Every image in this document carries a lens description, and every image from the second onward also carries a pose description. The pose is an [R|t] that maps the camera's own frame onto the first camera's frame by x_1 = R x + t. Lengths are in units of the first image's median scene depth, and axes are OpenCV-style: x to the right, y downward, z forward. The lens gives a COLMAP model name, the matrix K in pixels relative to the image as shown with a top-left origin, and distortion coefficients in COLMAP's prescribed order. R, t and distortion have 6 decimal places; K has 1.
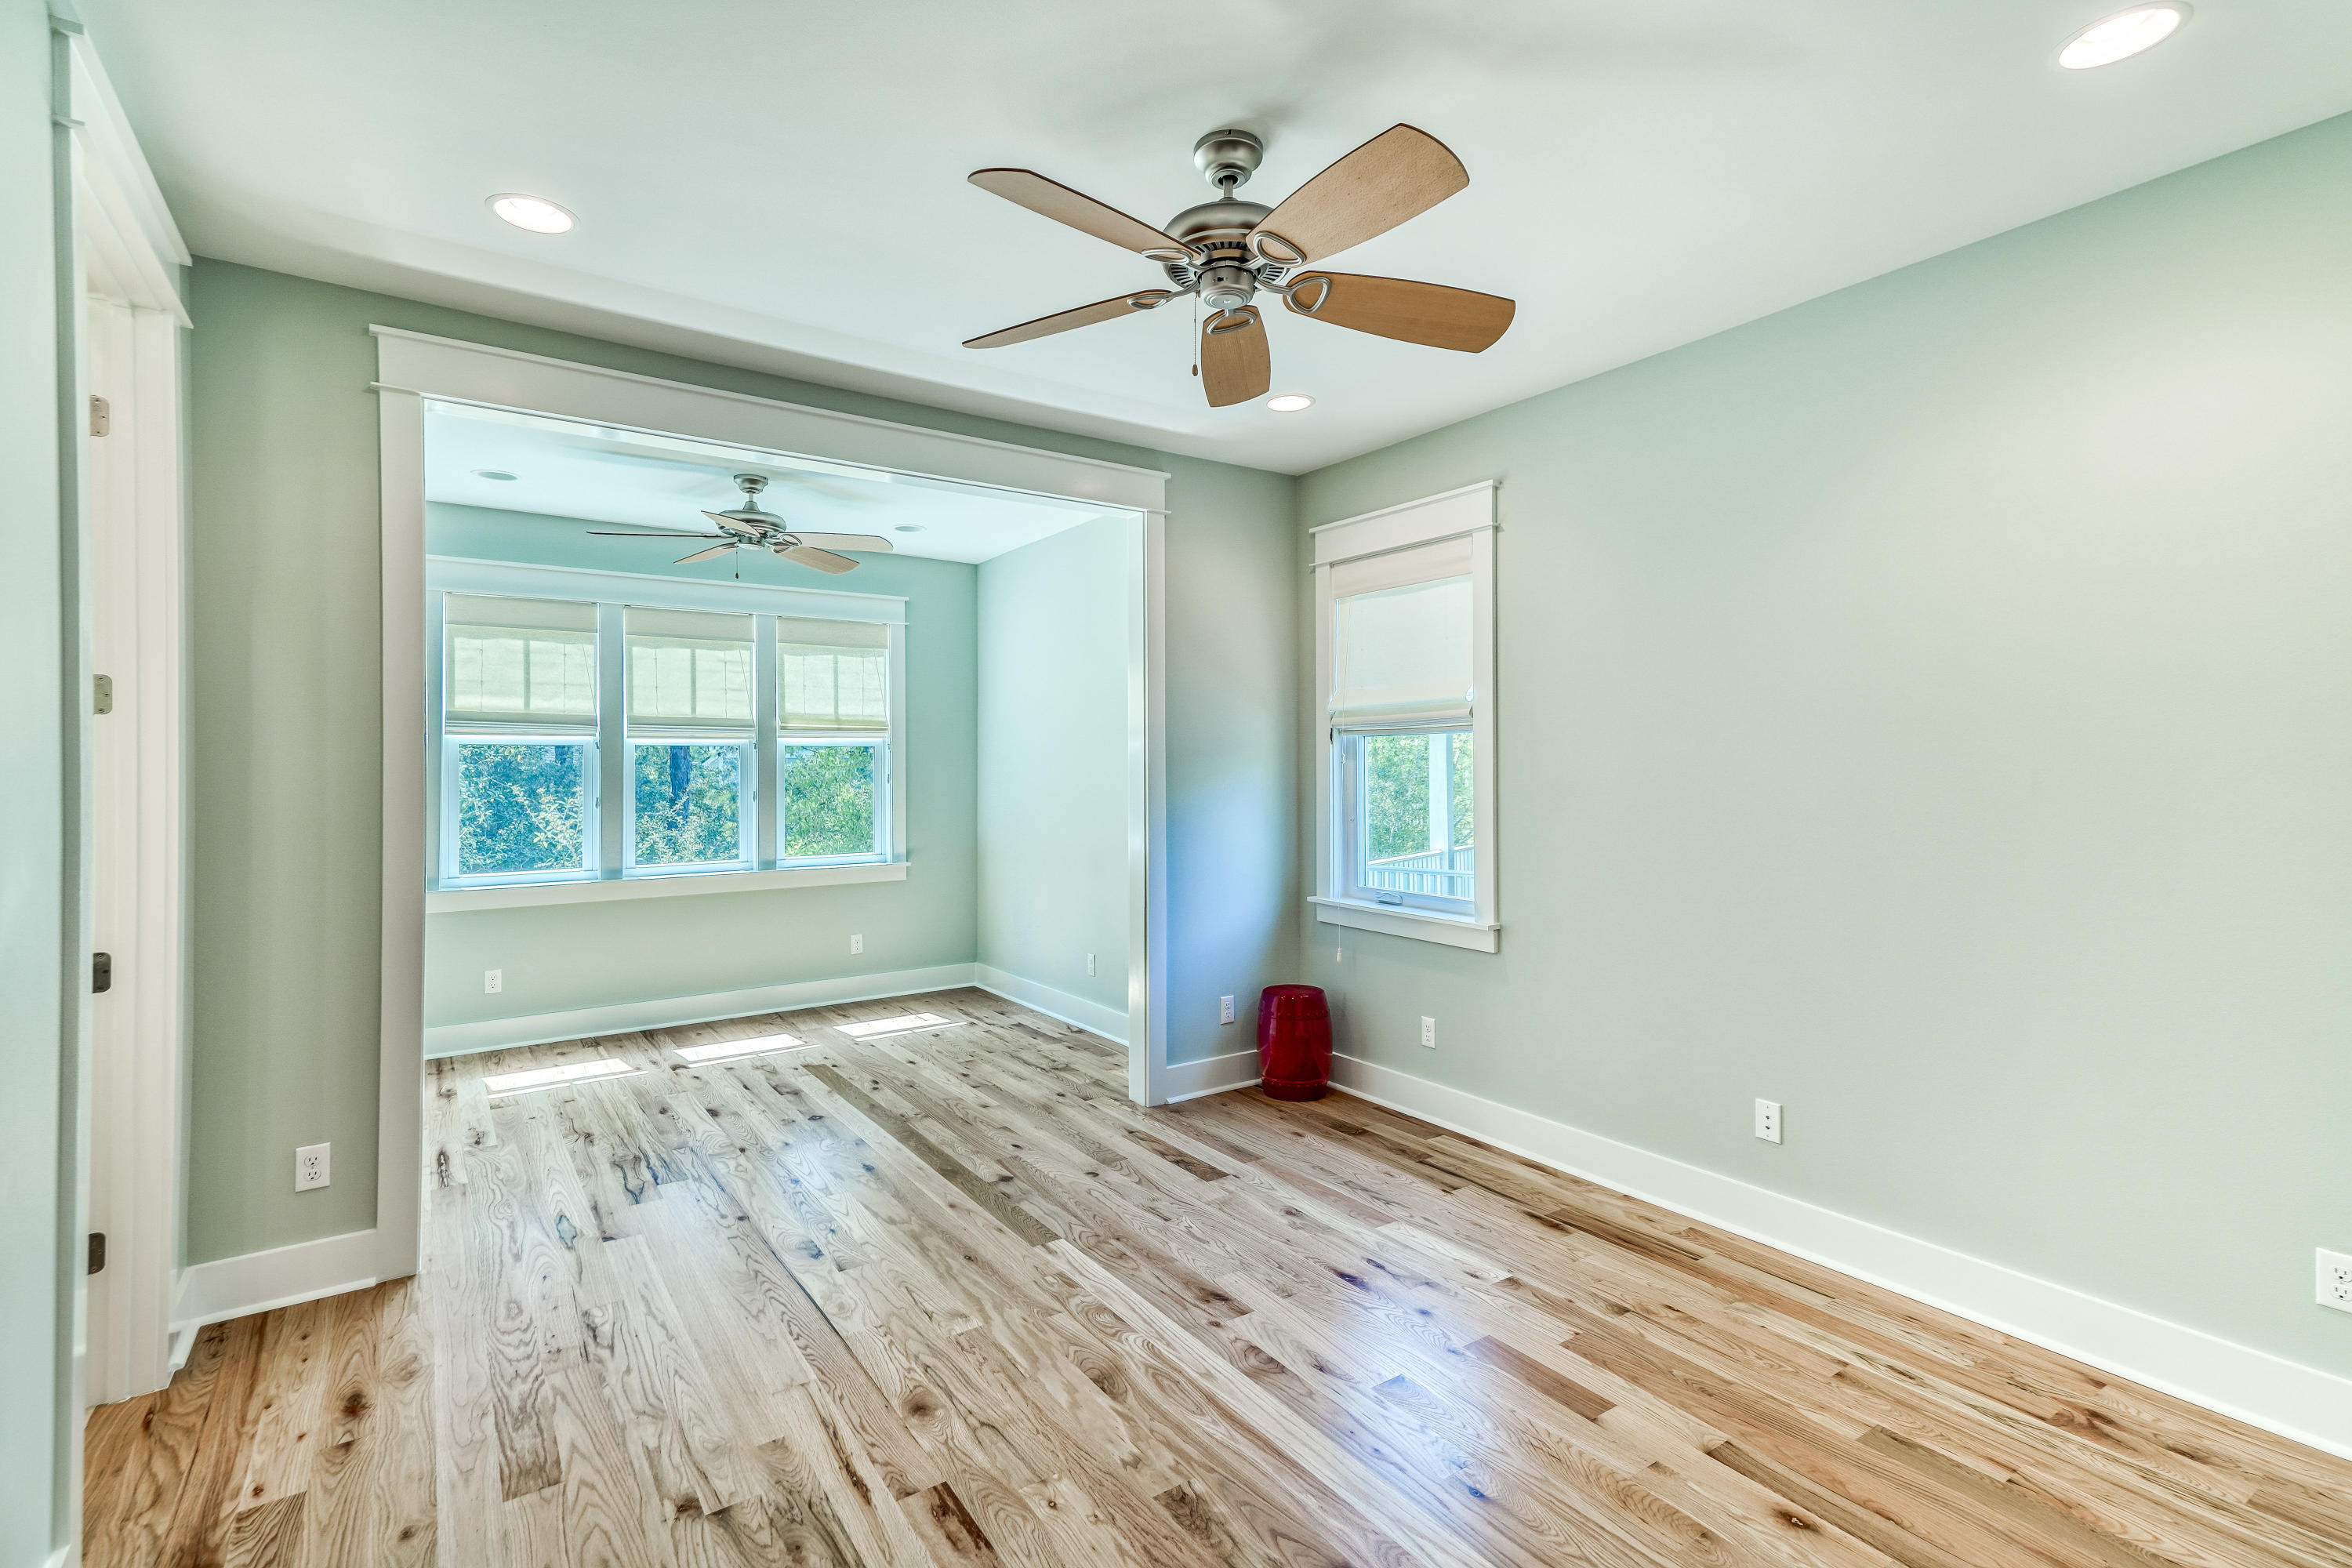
lens RADIAL K [[1080.8, 0, 1166.9], [0, 1080.8, 766.4], [0, 0, 1]] dist [0.053190, -0.010754]
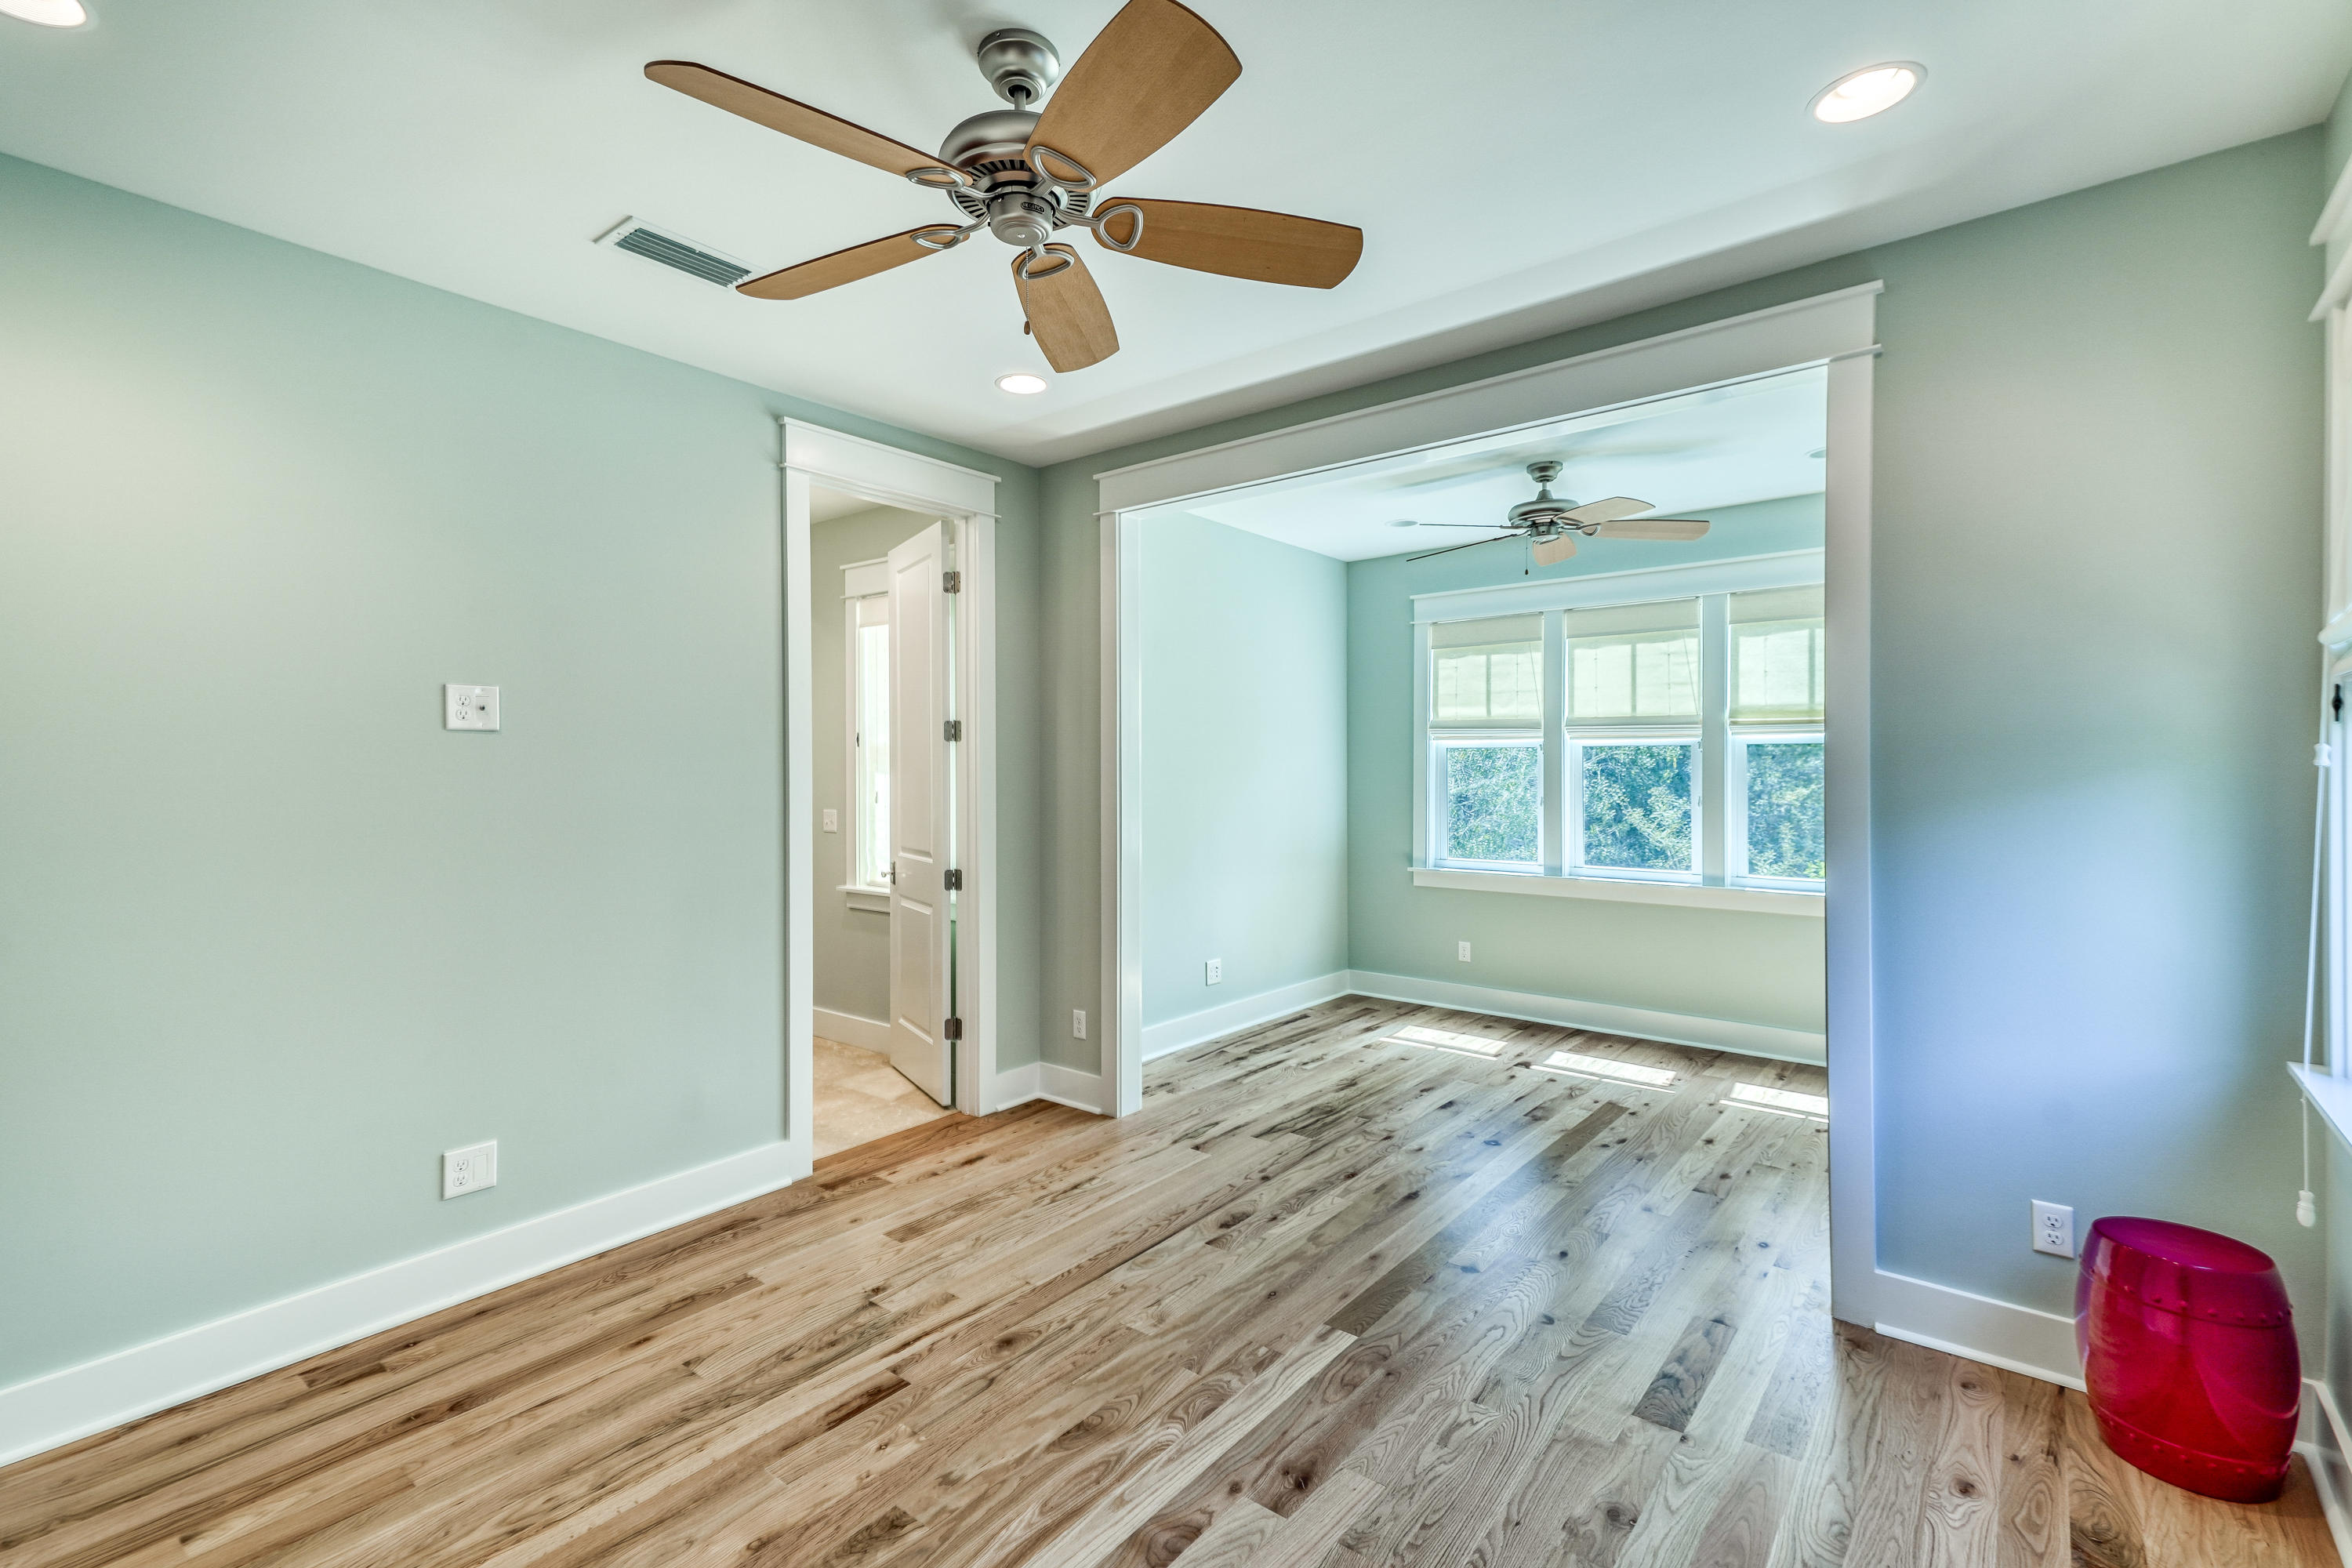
lens RADIAL K [[1080.8, 0, 1166.9], [0, 1080.8, 766.4], [0, 0, 1]] dist [0.053190, -0.010754]
pose [[0.291114, 0.003019, -0.956684, 0.576147], [-0.000758, 0.999995, 0.002925, -0.005131], [0.956688, -0.000127, 0.291115, 0.535671]]
